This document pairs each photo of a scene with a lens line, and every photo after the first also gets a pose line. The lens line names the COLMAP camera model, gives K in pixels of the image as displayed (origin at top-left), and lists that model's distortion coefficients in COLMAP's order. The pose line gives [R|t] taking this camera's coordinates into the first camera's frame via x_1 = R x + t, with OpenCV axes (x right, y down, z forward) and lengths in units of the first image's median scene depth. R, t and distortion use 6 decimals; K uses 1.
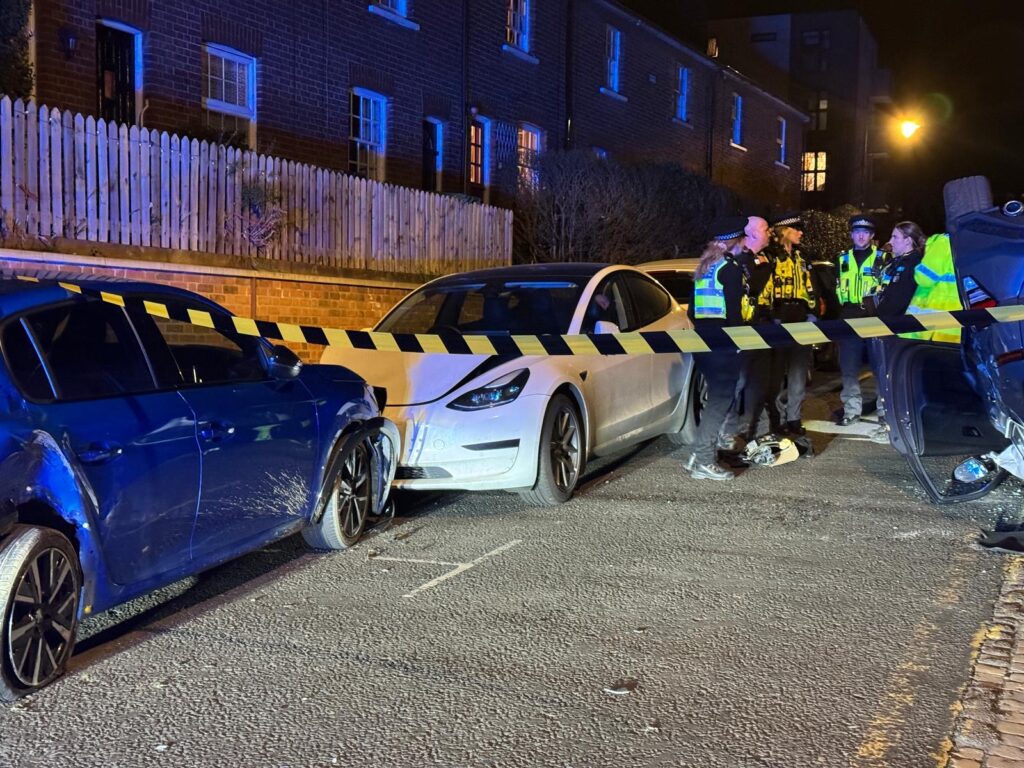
lens RADIAL K [[1396.2, 0, 512.0], [0, 1396.2, 384.0], [0, 0, 1]] dist [0.193556, -0.341227]
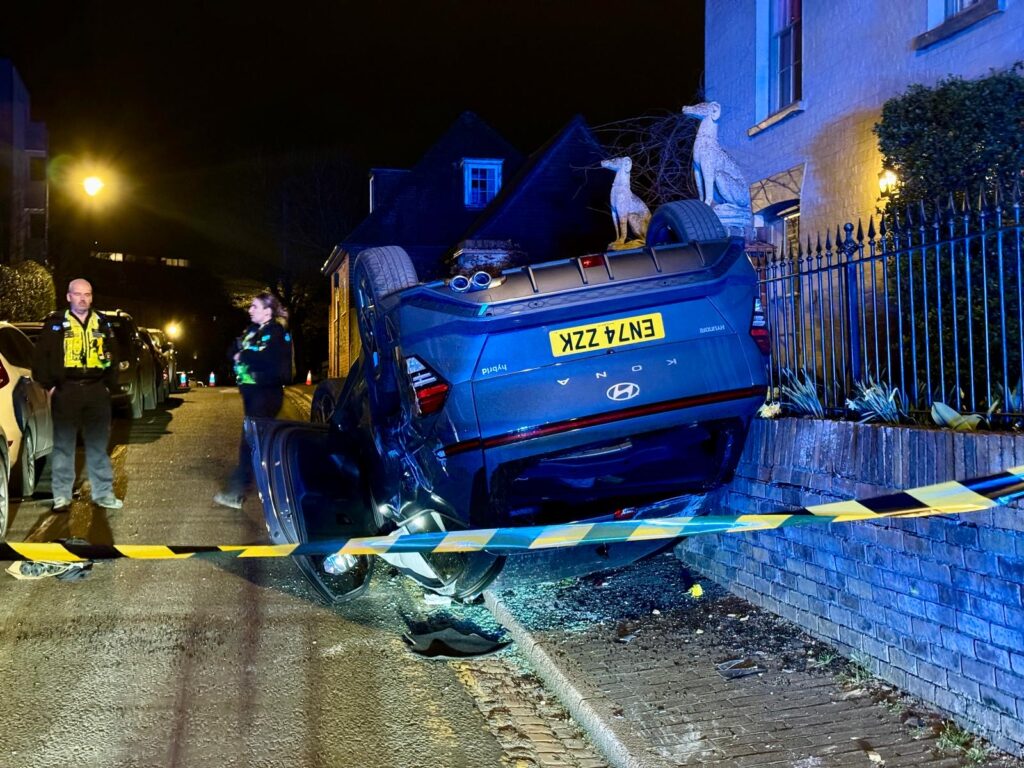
lens RADIAL K [[1396.2, 0, 512.0], [0, 1396.2, 384.0], [0, 0, 1]] dist [0.193556, -0.341227]
pose [[0.831007, -0.008197, 0.556202, -0.096538], [0.030995, 0.999020, -0.031586, -0.023308], [-0.555398, 0.043488, 0.830447, 0.187049]]
